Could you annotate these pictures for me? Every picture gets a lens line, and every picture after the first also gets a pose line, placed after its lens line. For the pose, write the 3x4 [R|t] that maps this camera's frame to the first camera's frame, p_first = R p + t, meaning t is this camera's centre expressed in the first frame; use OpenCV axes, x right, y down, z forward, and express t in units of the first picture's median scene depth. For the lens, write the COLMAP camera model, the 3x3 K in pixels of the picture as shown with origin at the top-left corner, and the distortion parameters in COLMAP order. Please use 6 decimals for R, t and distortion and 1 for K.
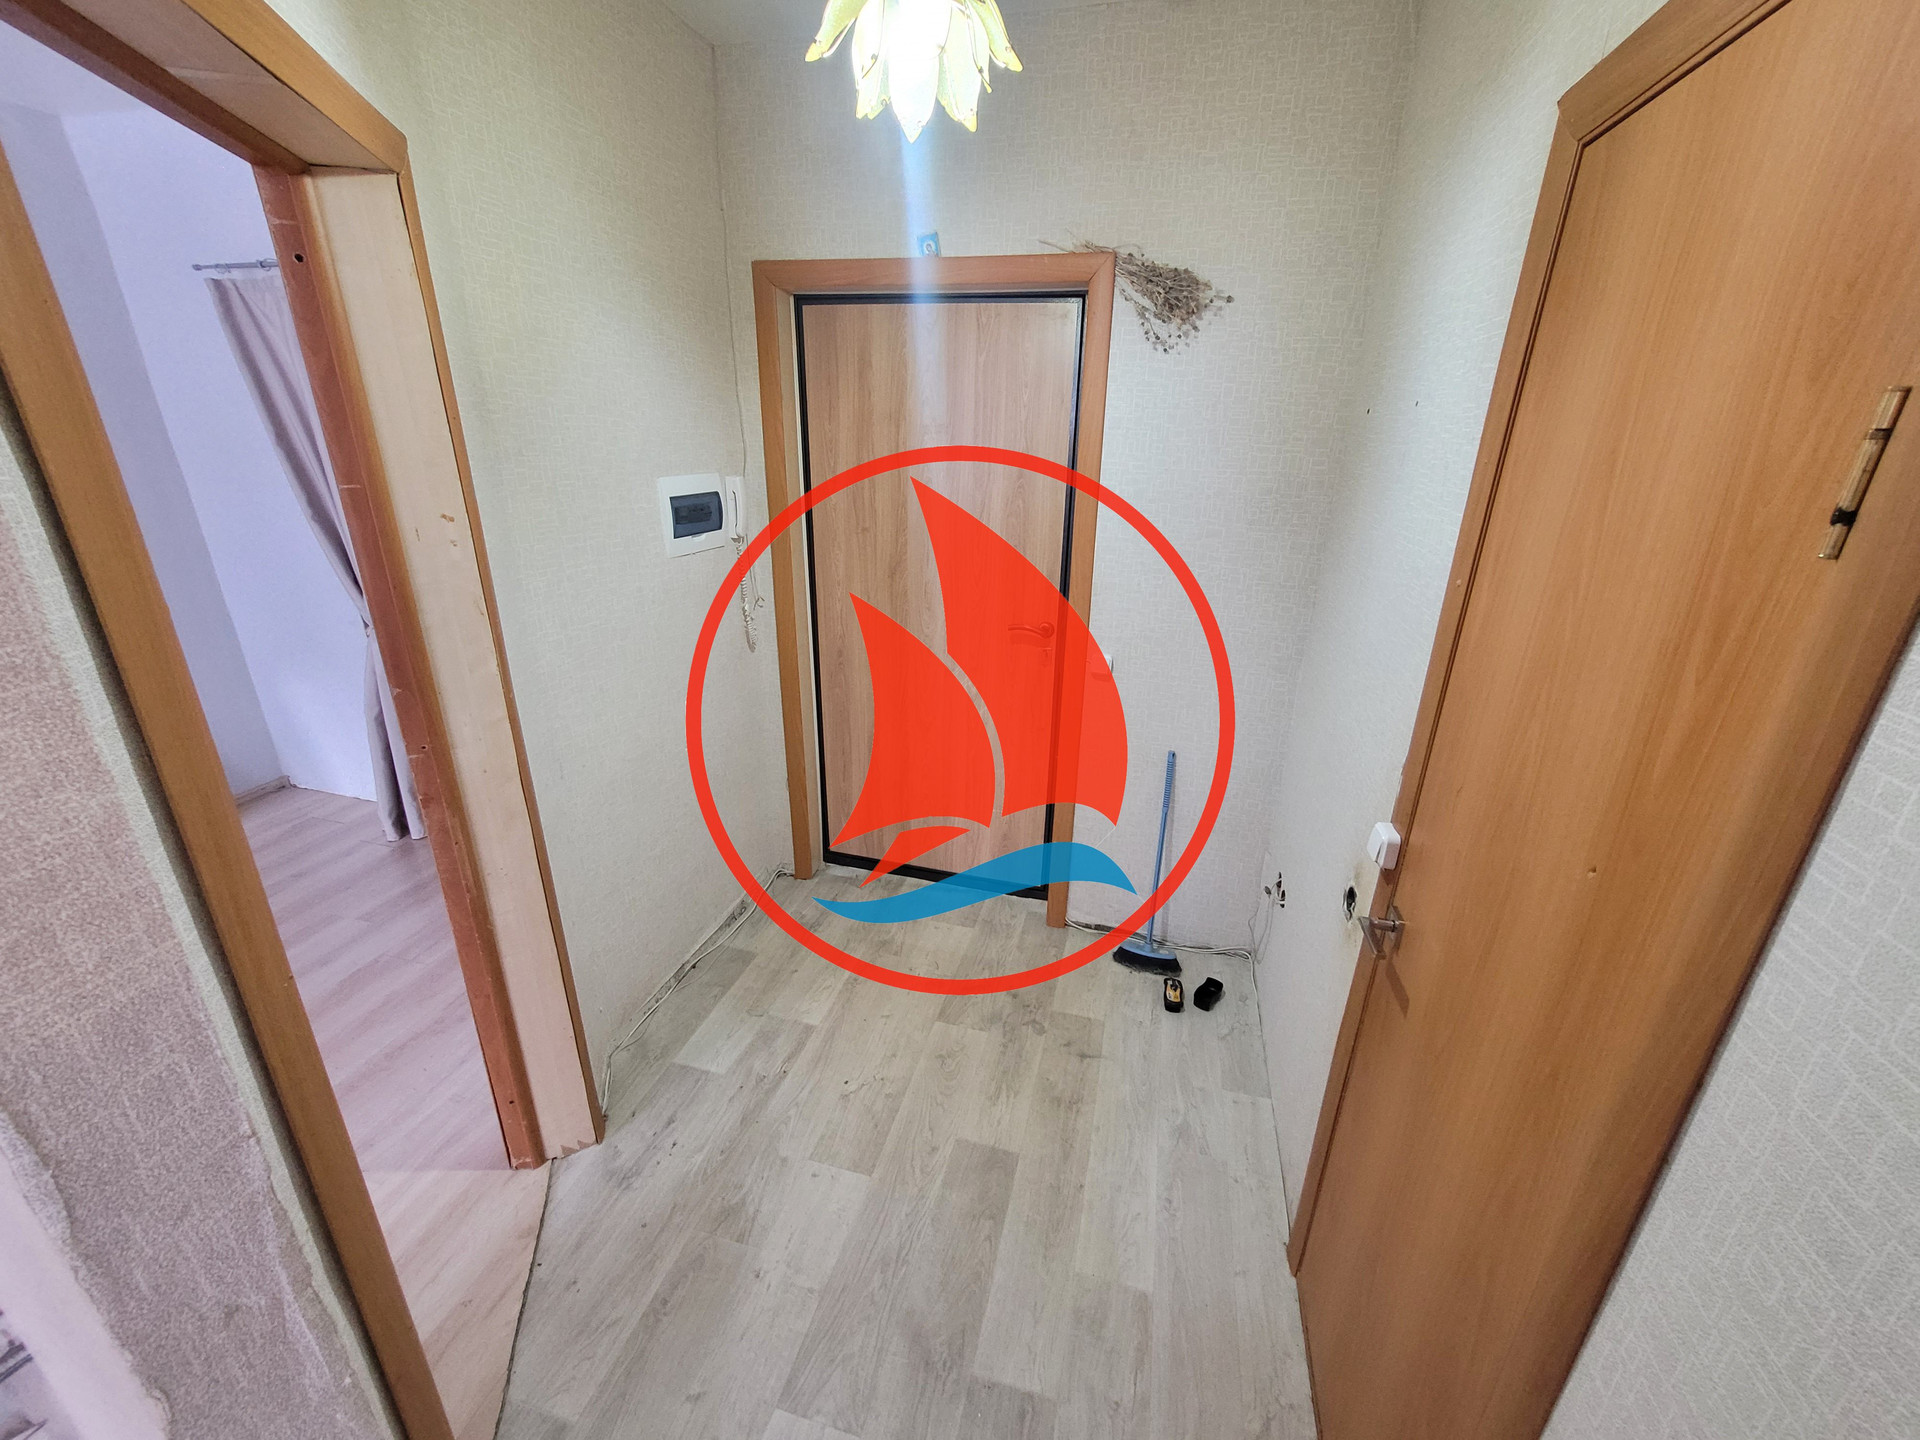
lens RADIAL K [[758.4, 0, 969.1], [0, 758.4, 721.2], [0, 0, 1]] dist [0.003784, -0.000020]
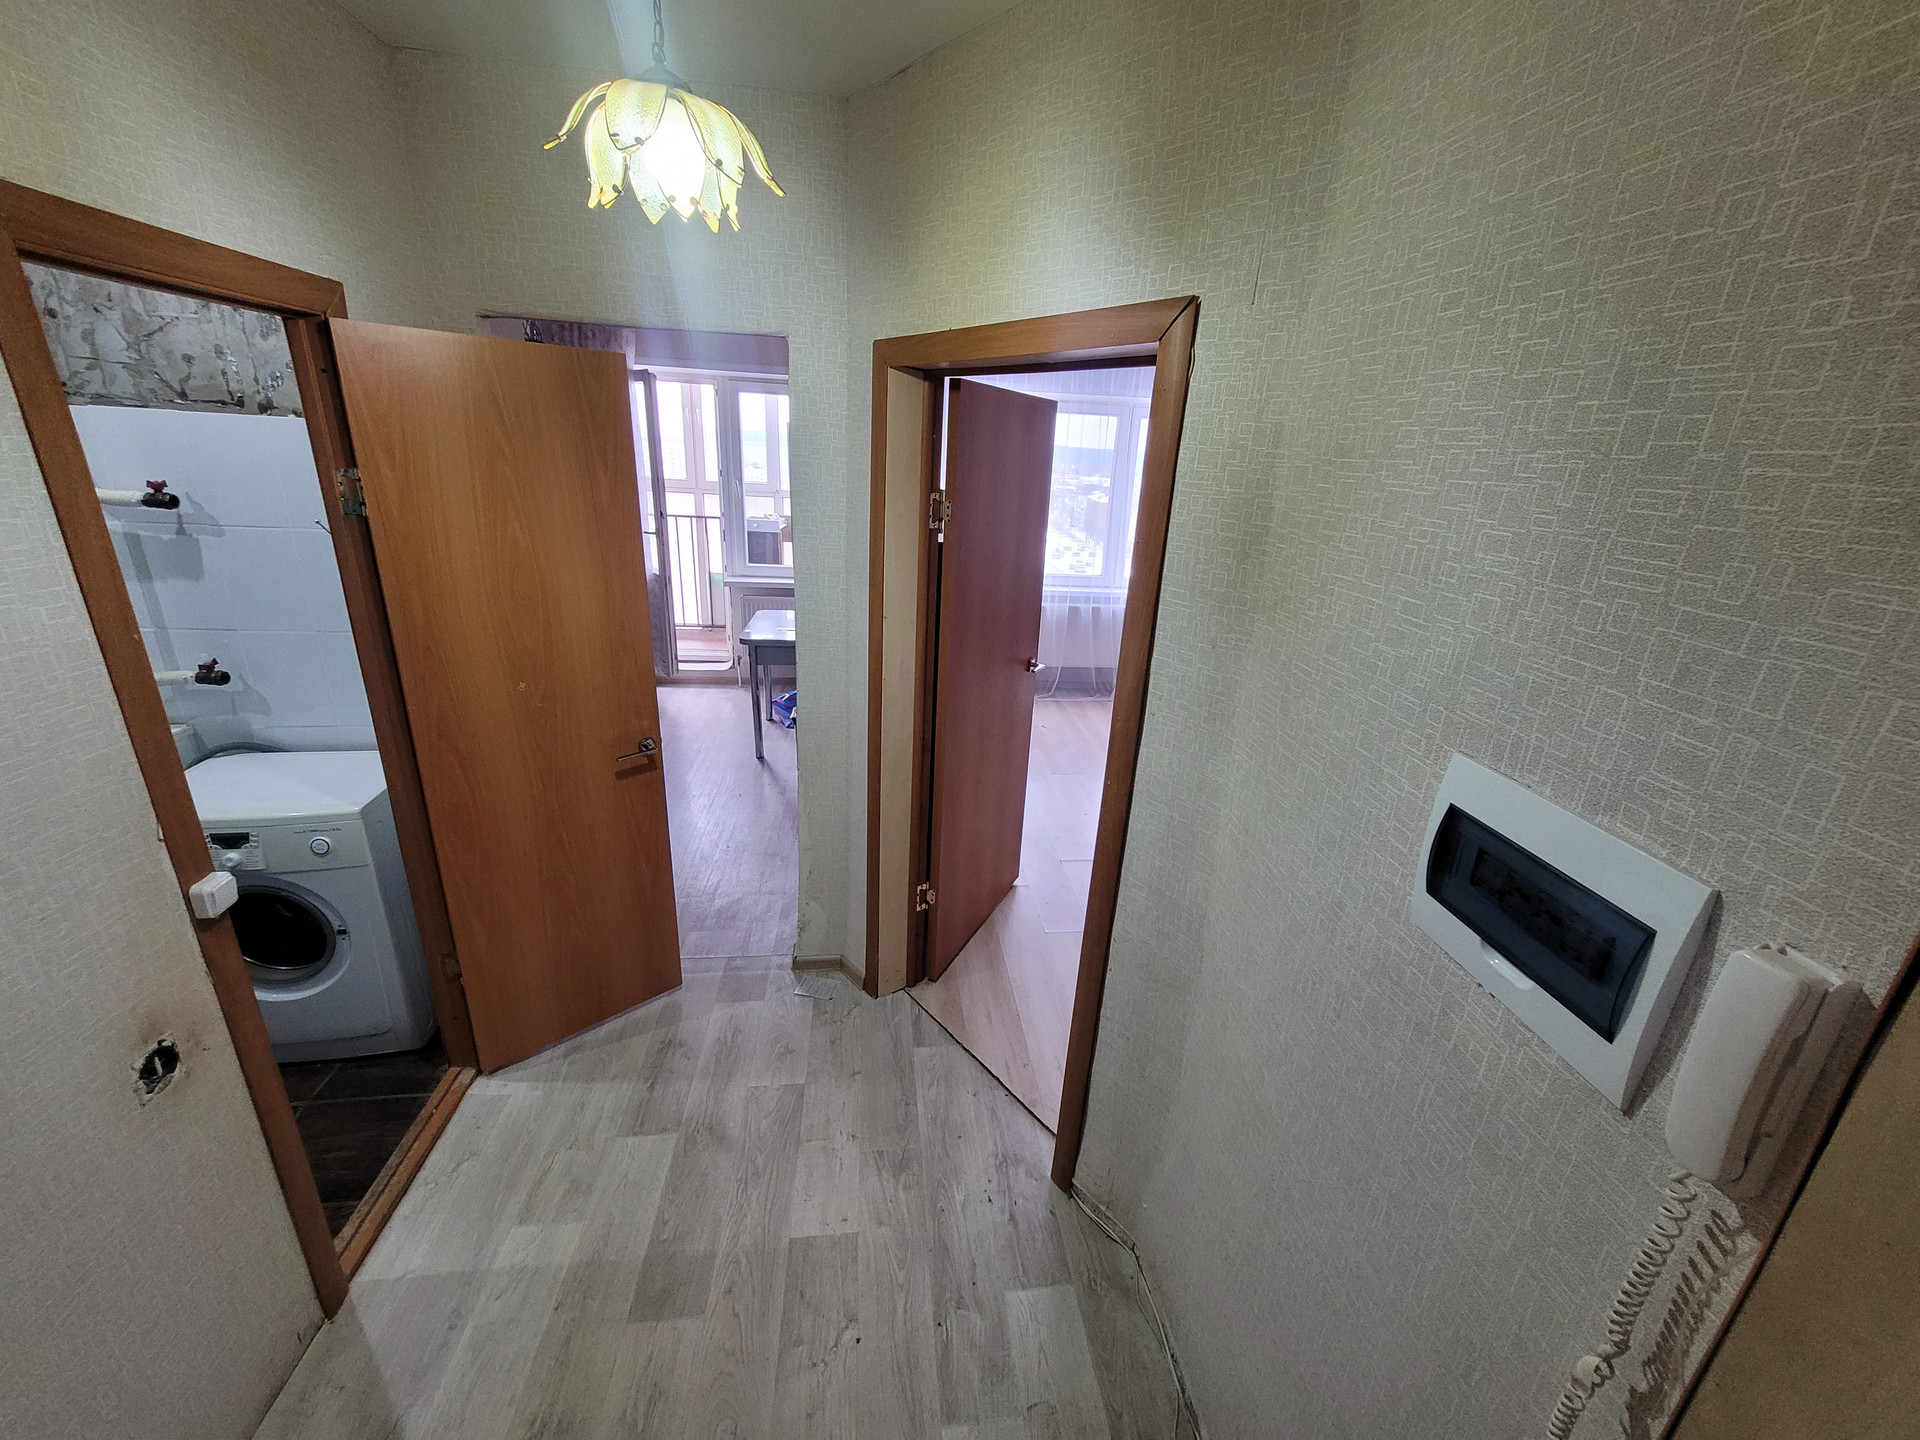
lens RADIAL K [[758.4, 0, 960.5], [0, 758.4, 709.4], [0, 0, 1]] dist [0.003784, -0.000020]
pose [[-0.929286, 0.056327, -0.365040, -0.010869], [-0.194595, 0.765359, 0.613480, -0.593363], [0.313942, 0.641134, -0.700277, 1.310031]]
